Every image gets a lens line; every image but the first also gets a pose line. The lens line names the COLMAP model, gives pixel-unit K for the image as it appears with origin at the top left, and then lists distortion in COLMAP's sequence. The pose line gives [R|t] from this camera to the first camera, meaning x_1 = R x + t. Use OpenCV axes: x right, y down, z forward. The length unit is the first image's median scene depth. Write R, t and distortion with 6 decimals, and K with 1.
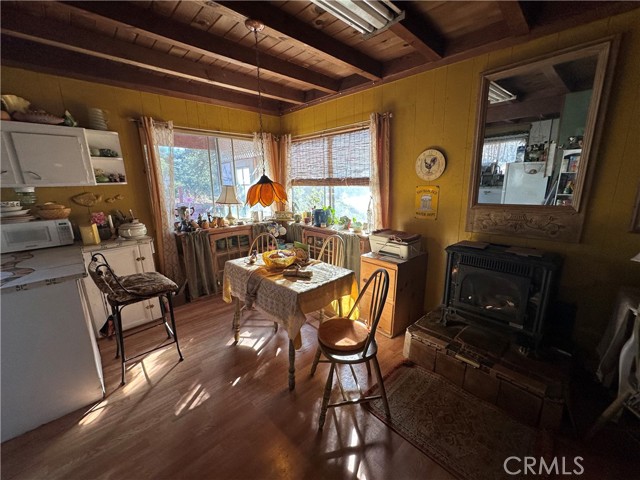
lens RADIAL K [[257.5, 0, 320.0], [0, 257.5, 240.0], [0, 0, 1]] dist [0.001445, 0.000244]
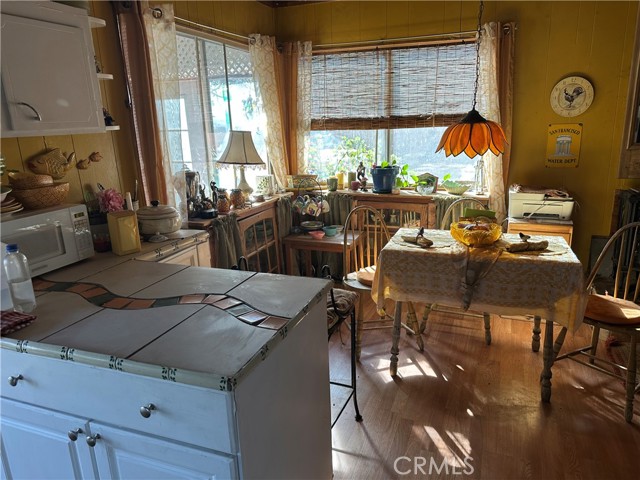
lens RADIAL K [[467.9, 0, 320.0], [0, 467.9, 240.0], [0, 0, 1]] dist [0.029369, -0.004771]
pose [[0.896608, -0.118555, 0.426660, -0.843013], [0.110692, 0.992912, 0.043284, -0.006626], [-0.428767, 0.008419, 0.903376, 0.036509]]
